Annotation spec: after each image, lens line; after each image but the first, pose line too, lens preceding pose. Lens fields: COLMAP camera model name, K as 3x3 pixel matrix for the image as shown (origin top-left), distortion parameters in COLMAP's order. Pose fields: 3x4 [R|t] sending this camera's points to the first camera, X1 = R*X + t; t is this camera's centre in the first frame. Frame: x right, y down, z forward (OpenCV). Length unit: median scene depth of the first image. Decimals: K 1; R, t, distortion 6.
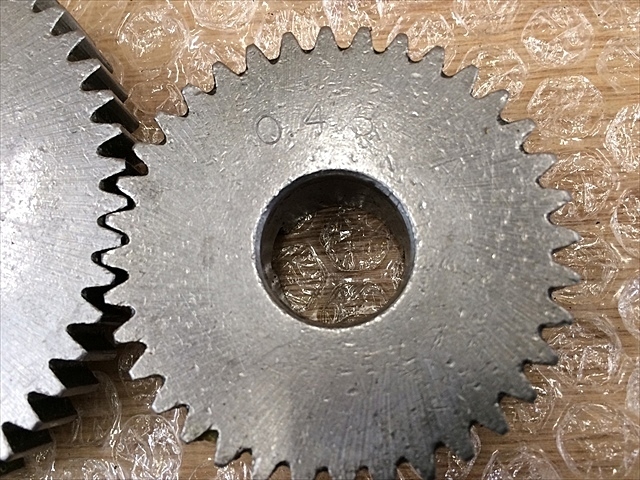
lens RADIAL K [[592.6, 0, 319.8], [0, 592.6, 244.0], [0, 0, 1]] dist [0.005468, 0.000000]
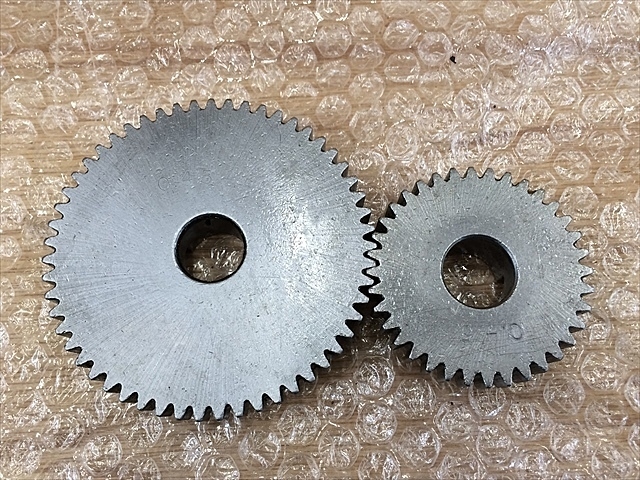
lens RADIAL K [[592.6, 0, 330.7], [0, 592.6, 241.4], [0, 0, 1]] dist [0.005468, 0.000000]
pose [[0.998509, 0.018992, 0.051174, -0.595869], [-0.012931, 0.993135, -0.116258, 0.158889], [-0.053031, 0.115423, 0.991900, -1.051777]]
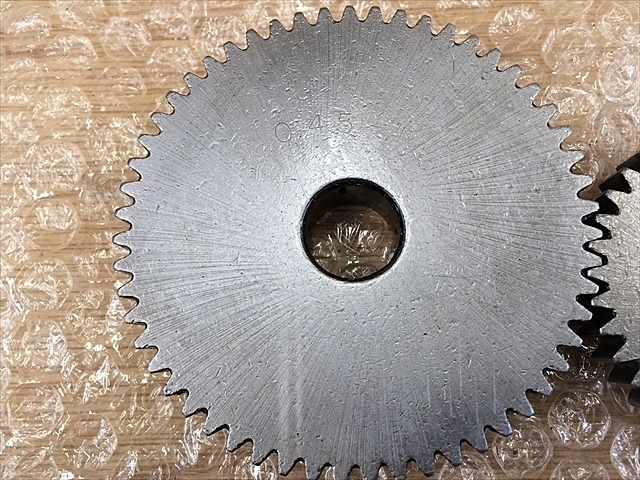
lens RADIAL K [[592.6, 0, 319.5], [0, 592.6, 238.2], [0, 0, 1]] dist [0.005468, 0.000000]
pose [[0.998937, 0.046031, -0.002352, -0.985599], [-0.046072, 0.998694, -0.022104, 0.001734], [0.001331, 0.022189, 0.999753, -0.383930]]
